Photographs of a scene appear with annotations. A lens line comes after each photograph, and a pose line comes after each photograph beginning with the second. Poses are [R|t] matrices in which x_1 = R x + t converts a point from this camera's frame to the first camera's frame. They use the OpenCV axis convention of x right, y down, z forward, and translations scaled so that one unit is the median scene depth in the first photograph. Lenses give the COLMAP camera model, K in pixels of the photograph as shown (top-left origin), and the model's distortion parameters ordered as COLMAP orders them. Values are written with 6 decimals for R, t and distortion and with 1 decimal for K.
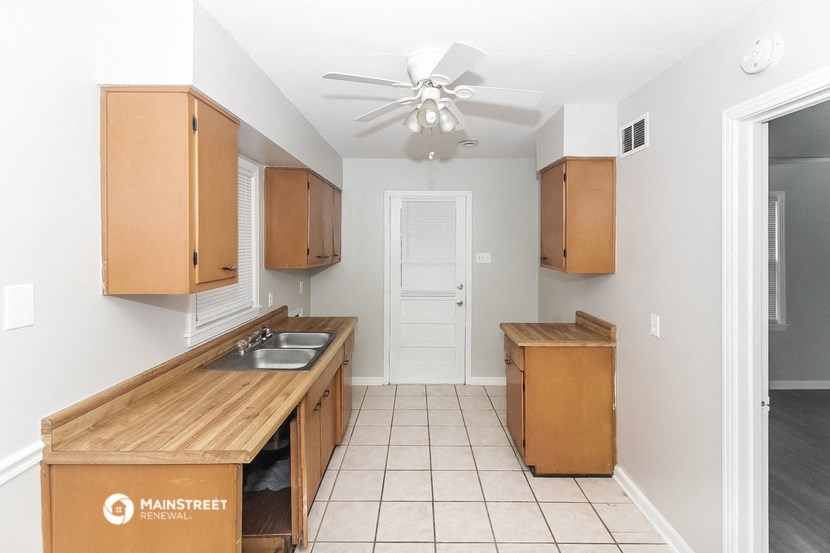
lens RADIAL K [[383.6, 0, 422.0], [0, 383.6, 241.7], [0, 0, 1]] dist [0.015212, -0.005060]
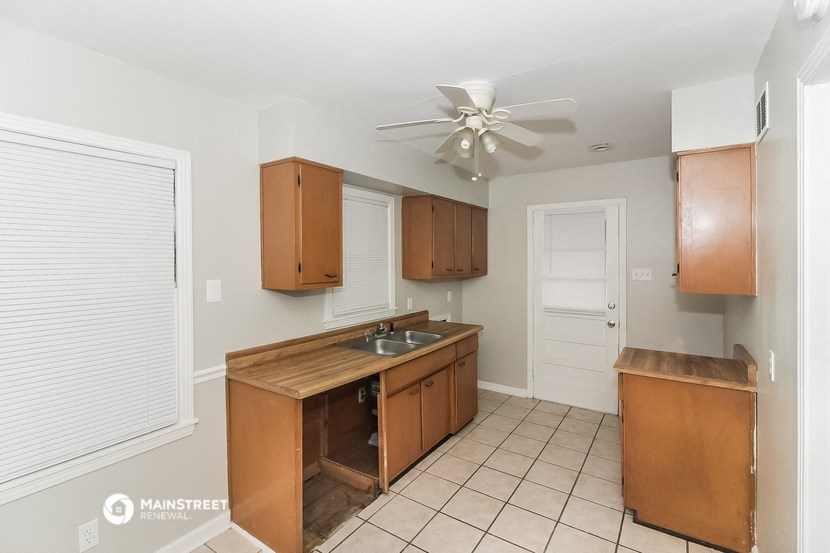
lens RADIAL K [[383.6, 0, 416.0], [0, 383.6, 258.2], [0, 0, 1]] dist [0.015212, -0.005060]
pose [[0.828854, -0.004166, -0.559450, 0.375449], [0.005726, 0.999983, 0.001036, 0.003795], [0.559436, -0.004062, 0.828864, -0.006610]]
